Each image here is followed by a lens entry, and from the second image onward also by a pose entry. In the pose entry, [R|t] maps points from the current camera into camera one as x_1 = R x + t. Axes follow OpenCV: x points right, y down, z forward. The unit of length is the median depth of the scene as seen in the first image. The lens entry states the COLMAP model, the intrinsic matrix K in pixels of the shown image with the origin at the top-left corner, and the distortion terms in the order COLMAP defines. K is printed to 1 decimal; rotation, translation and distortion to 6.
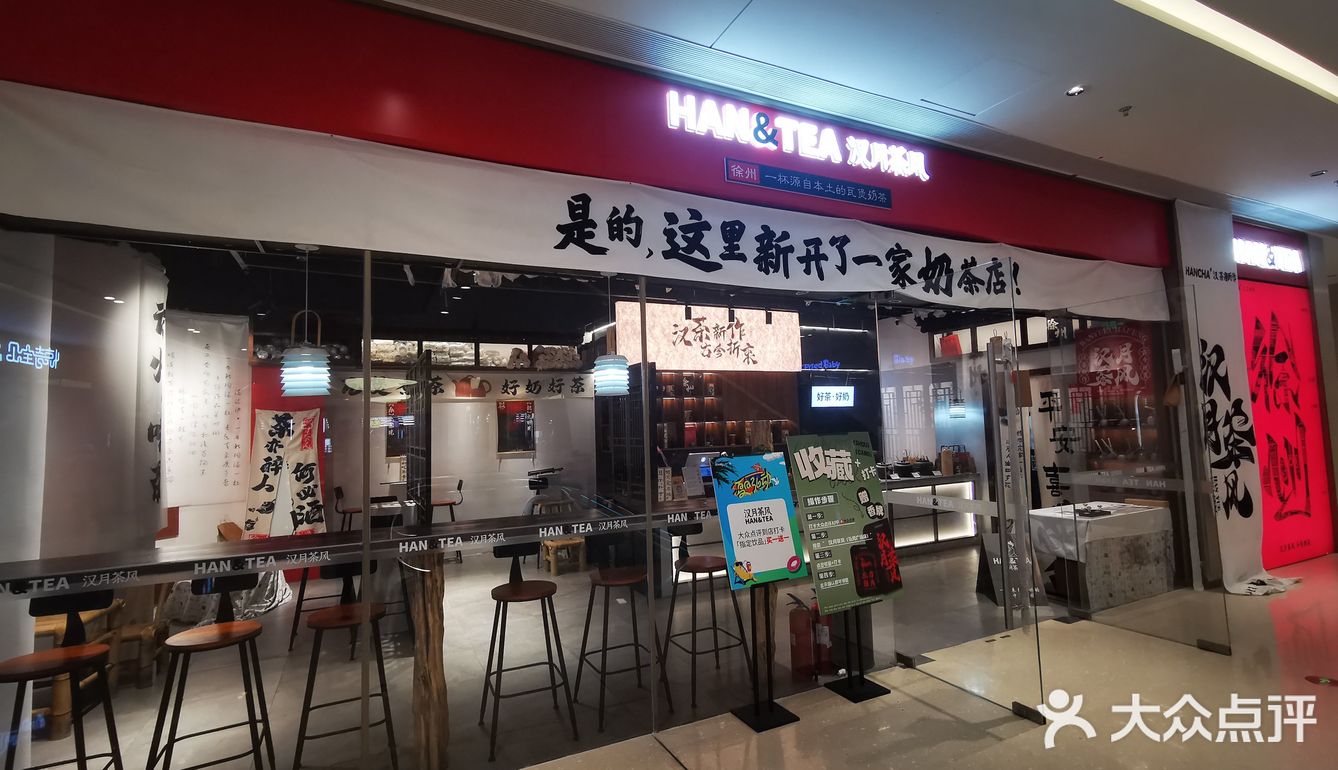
lens RADIAL K [[609.8, 0, 669.0], [0, 609.8, 385.0], [0, 0, 1]] dist [0.000454, 0.000099]
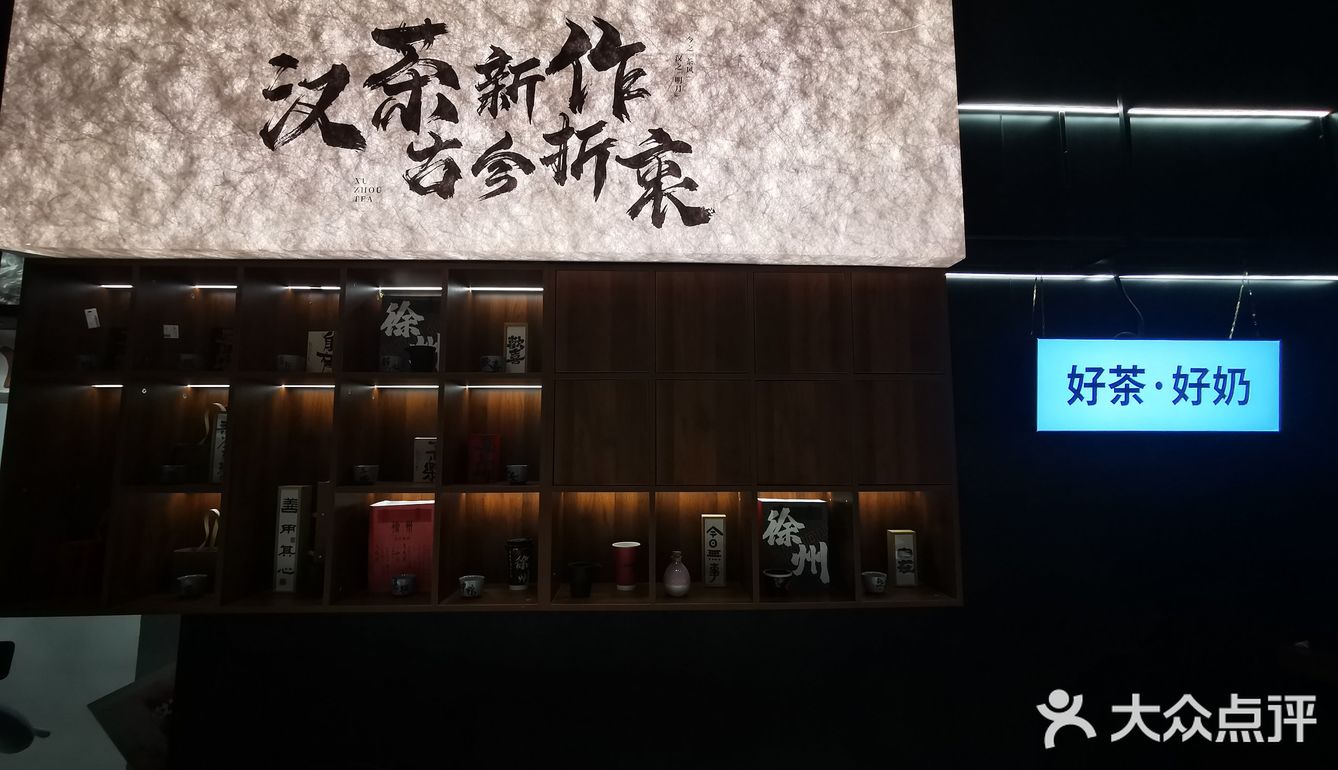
lens RADIAL K [[609.8, 0, 669.0], [0, 609.8, 385.0], [0, 0, 1]] dist [0.000454, 0.000099]
pose [[0.912355, -0.012502, -0.409209, 0.223726], [-0.000798, 0.999477, -0.032314, 0.029040], [0.409399, 0.029809, 0.911868, 0.820397]]
